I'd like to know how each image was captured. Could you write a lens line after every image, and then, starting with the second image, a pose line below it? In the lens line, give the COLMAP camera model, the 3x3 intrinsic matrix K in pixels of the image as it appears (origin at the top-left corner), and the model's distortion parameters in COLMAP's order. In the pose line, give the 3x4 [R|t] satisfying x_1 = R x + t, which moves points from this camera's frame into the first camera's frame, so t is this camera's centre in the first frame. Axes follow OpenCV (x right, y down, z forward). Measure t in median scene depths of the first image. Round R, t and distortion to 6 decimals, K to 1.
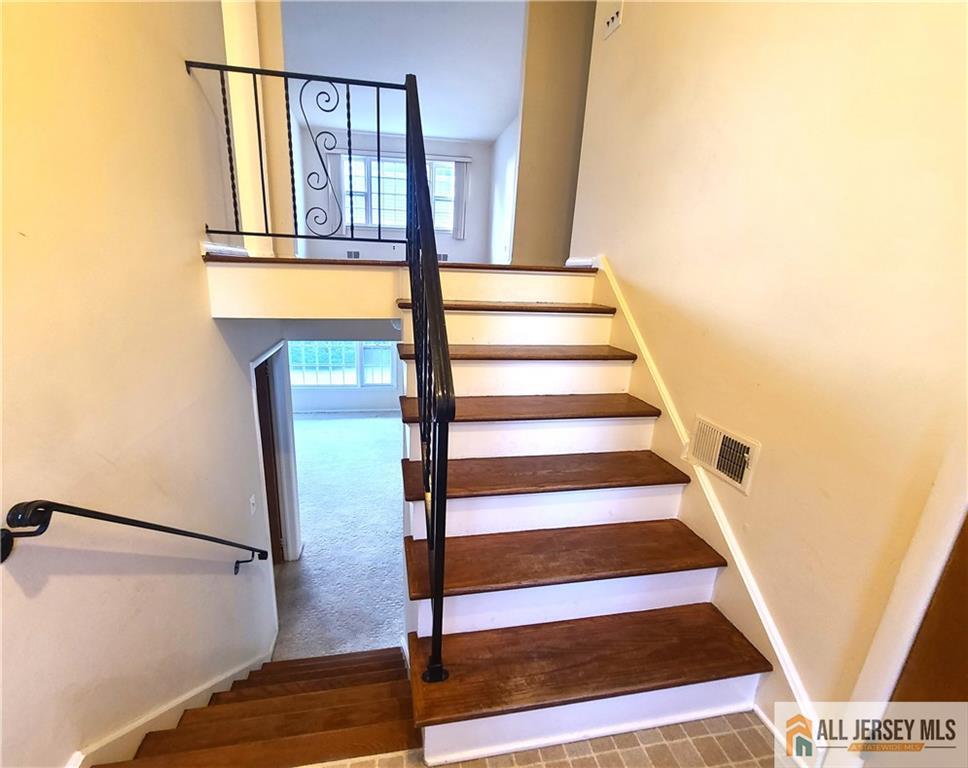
lens RADIAL K [[418.8, 0, 467.6], [0, 418.8, 377.7], [0, 0, 1]] dist [-0.004924, -0.000566]
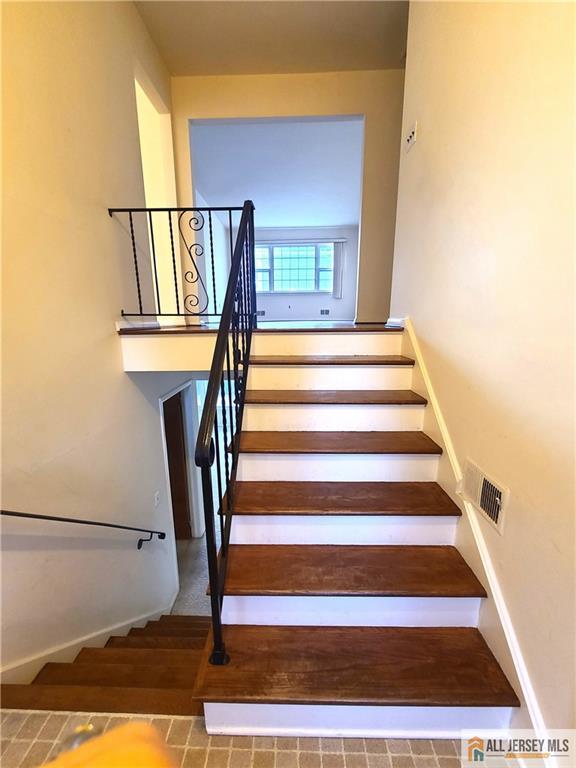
lens RADIAL K [[314.2, 0, 281.7], [0, 314.2, 381.9], [0, 0, 1]] dist [-0.002127, -0.002401]
pose [[0.979814, -0.001712, -0.199904, 0.194370], [-0.010711, 0.998078, -0.061044, -0.053466], [0.199624, 0.061953, 0.977912, 0.025688]]
